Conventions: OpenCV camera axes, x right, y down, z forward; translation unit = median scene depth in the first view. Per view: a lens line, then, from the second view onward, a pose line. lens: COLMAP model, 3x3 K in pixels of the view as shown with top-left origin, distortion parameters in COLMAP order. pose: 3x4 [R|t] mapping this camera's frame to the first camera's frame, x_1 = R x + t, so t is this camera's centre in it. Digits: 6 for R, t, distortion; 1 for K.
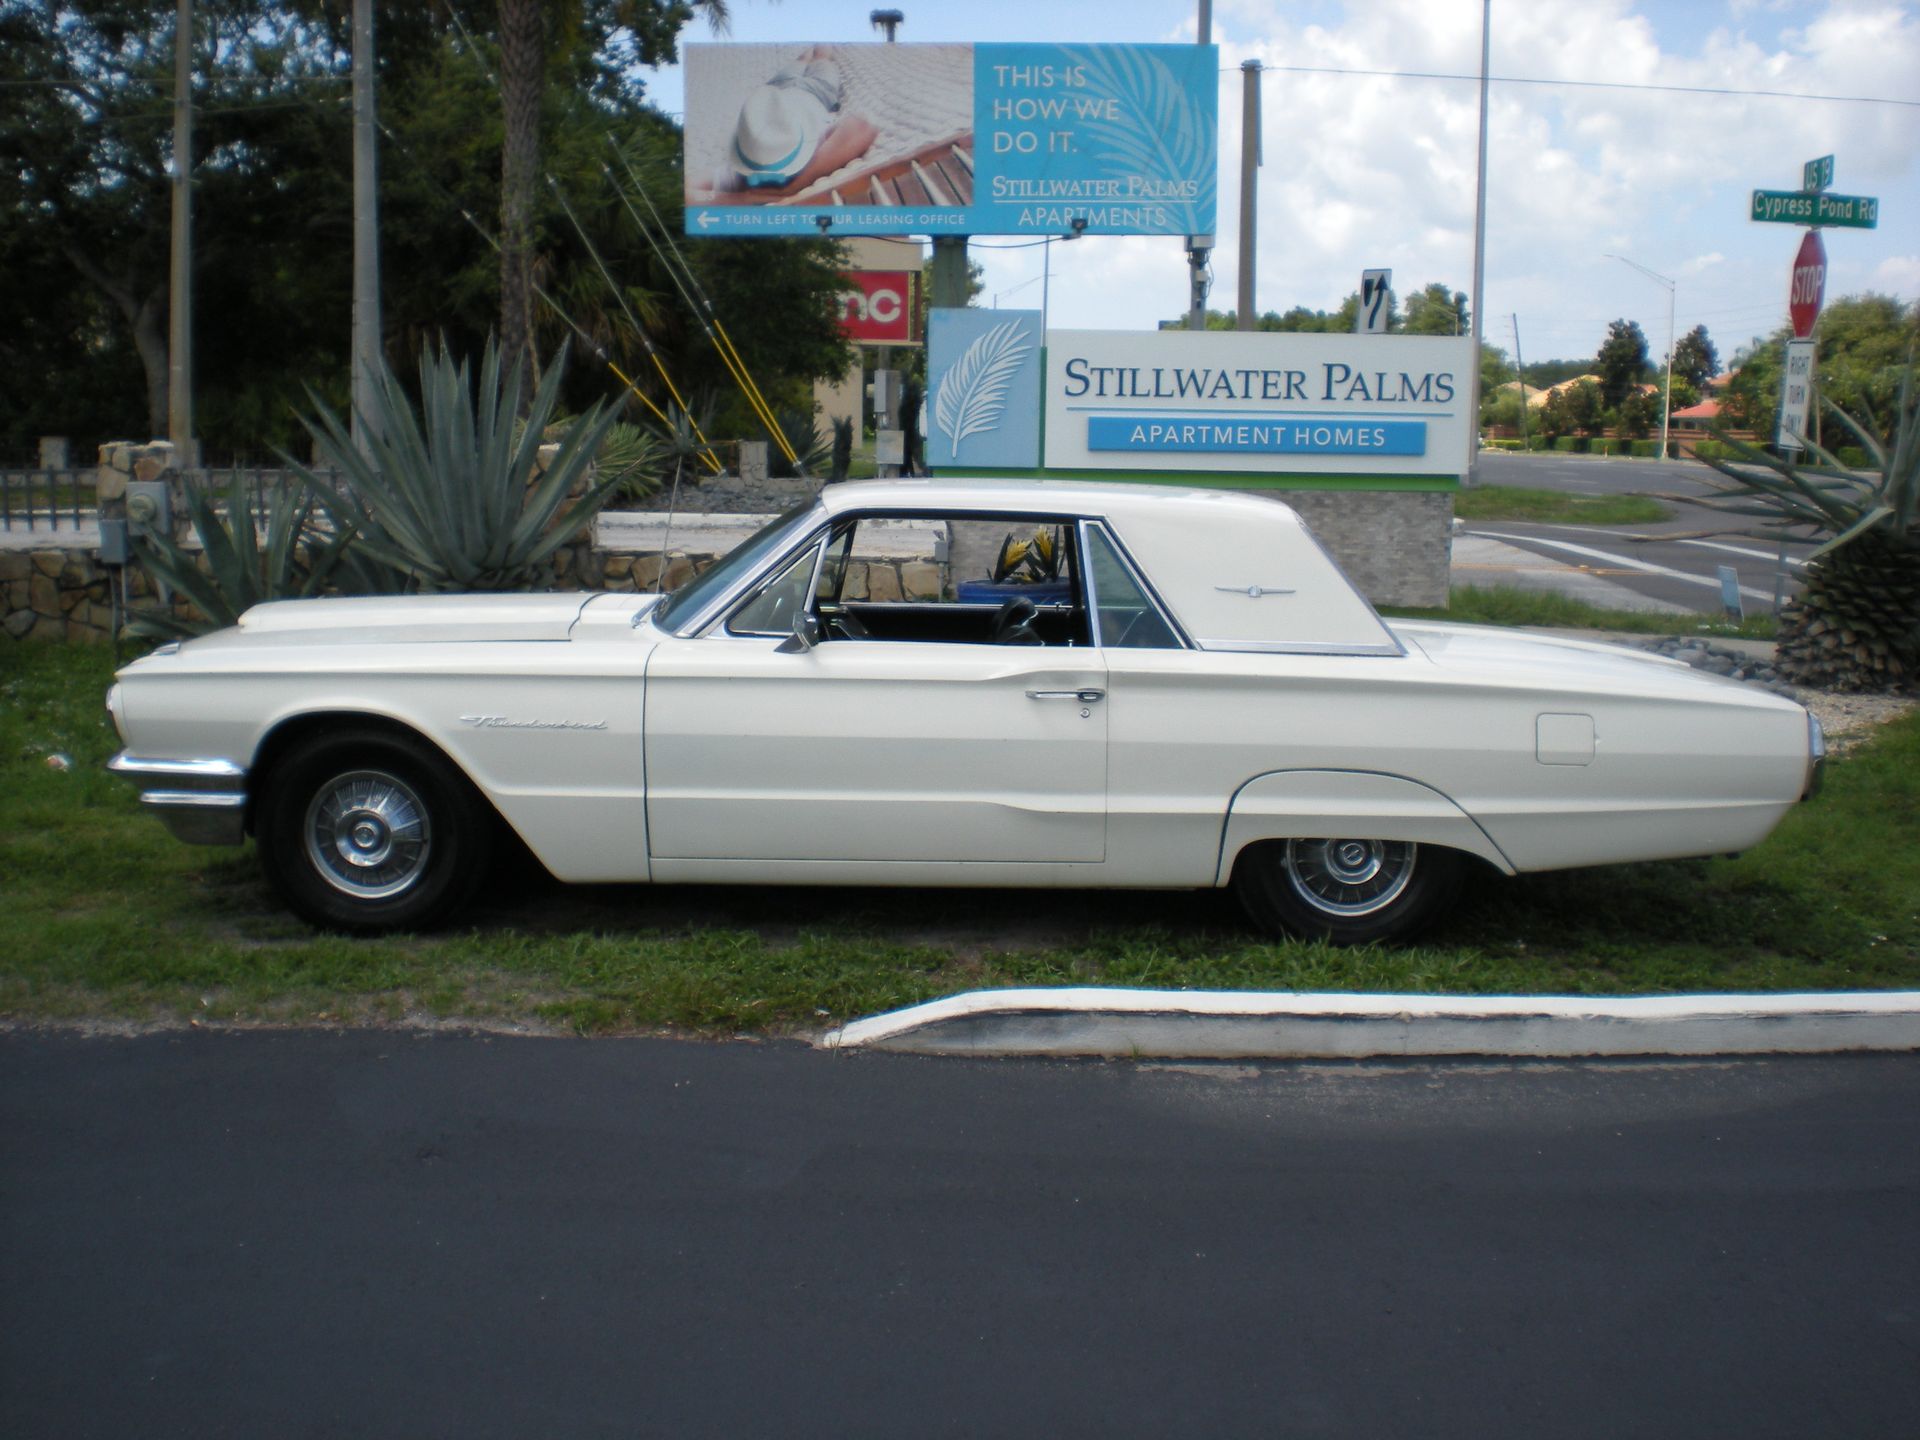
lens RADIAL K [[4131.3, 0, 964.7], [0, 4131.3, 722.0], [0, 0, 1]] dist [-0.007610, -2.363577]
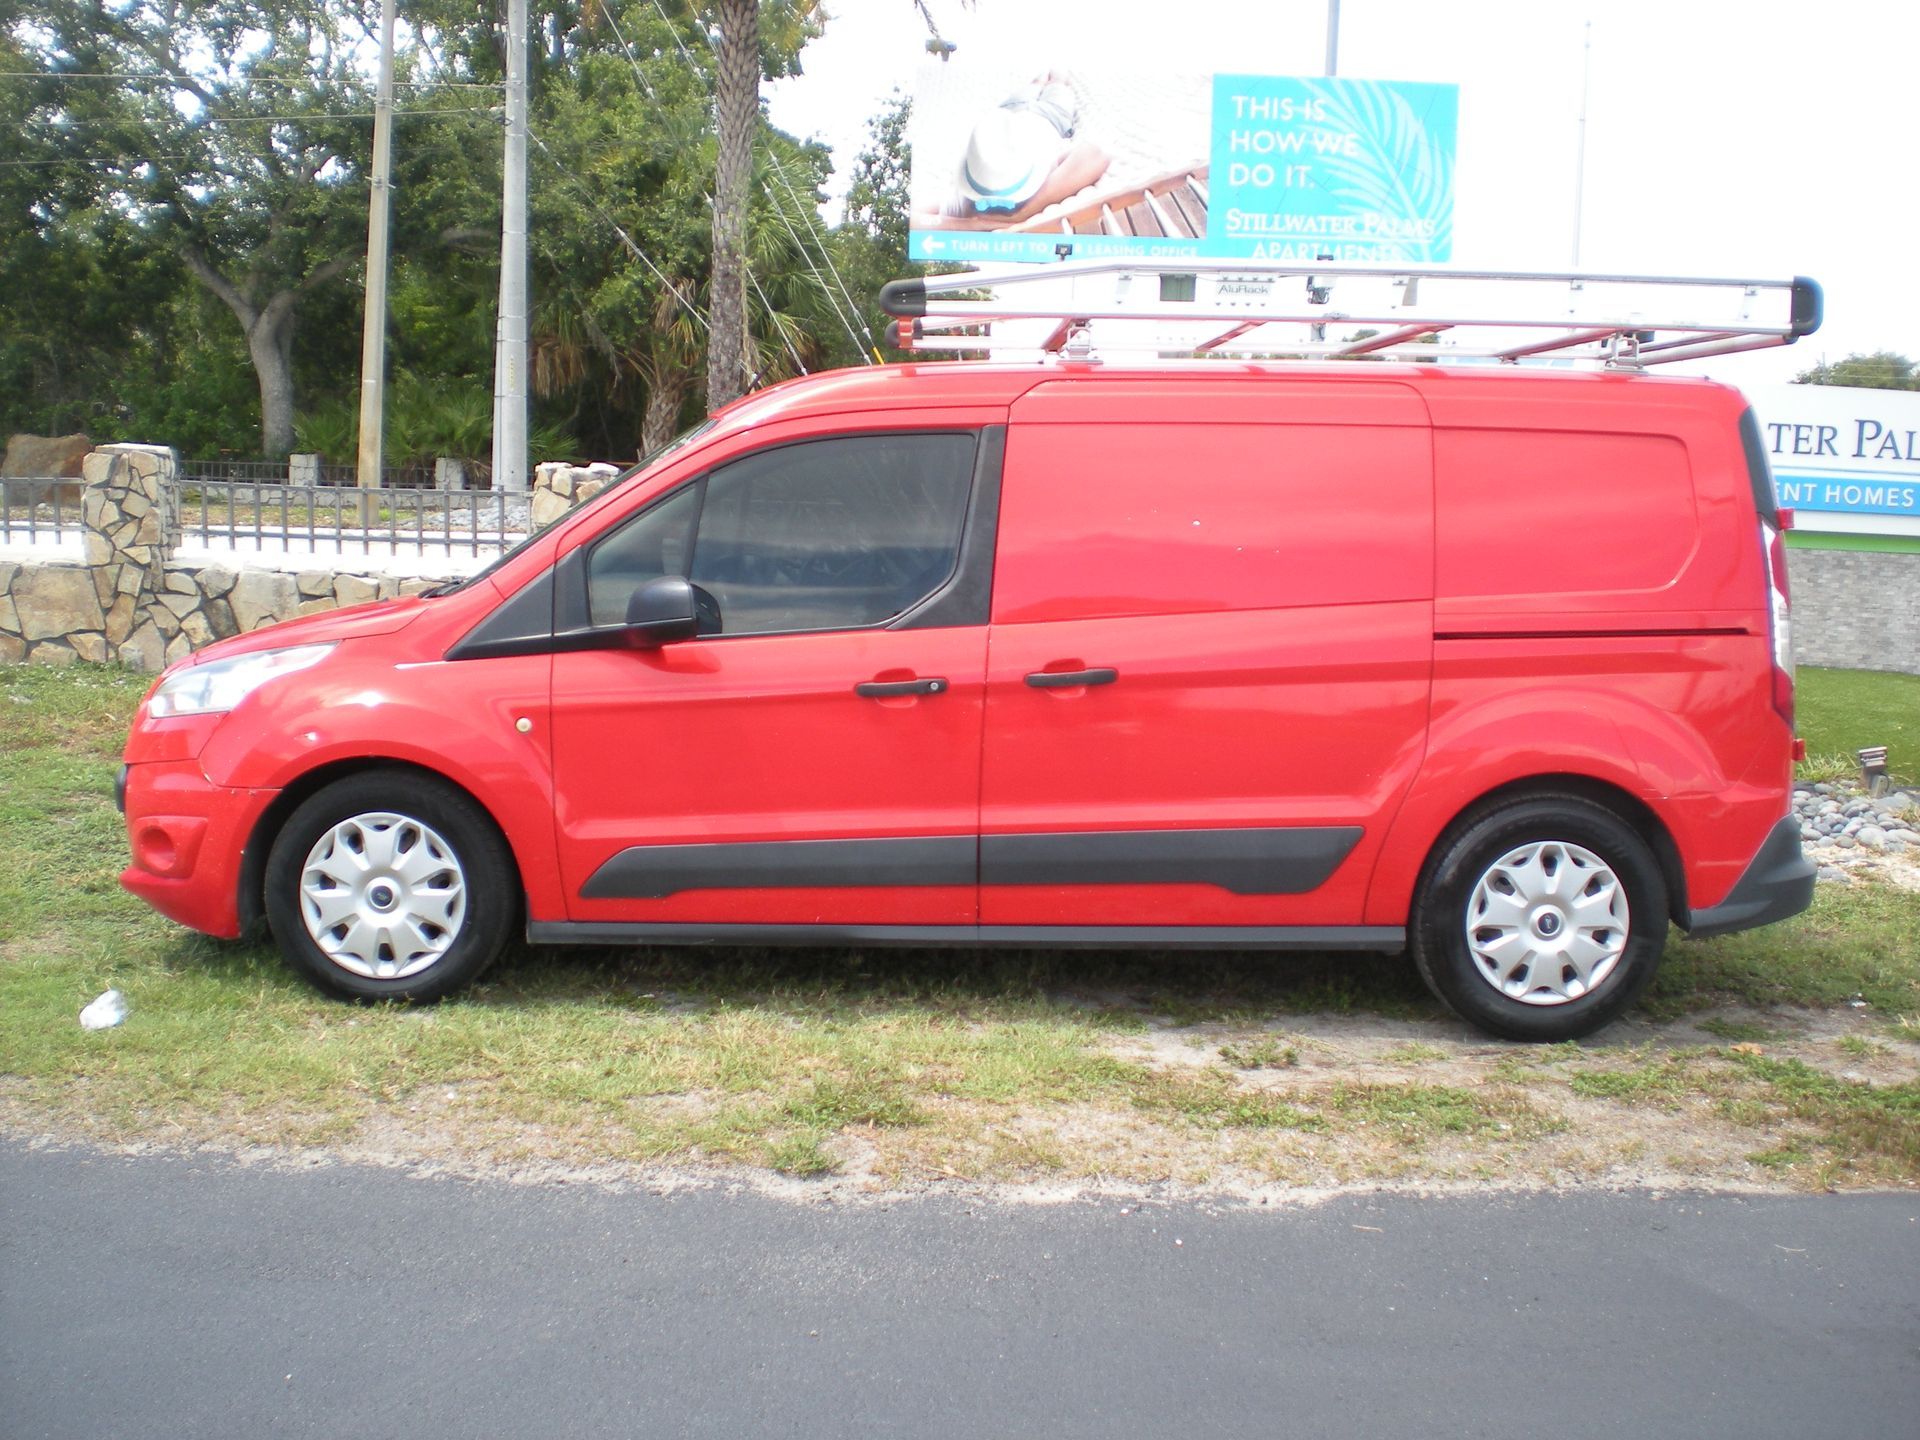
lens RADIAL K [[4025.0, 0, 1063.2], [0, 4025.0, 726.2], [0, 0, 1]] dist [-0.127291, -0.472576]
pose [[0.996087, 0.020296, 0.086015, -0.111031], [-0.019915, 0.999788, -0.005290, -0.004501], [-0.086104, 0.003557, 0.996280, 0.060380]]
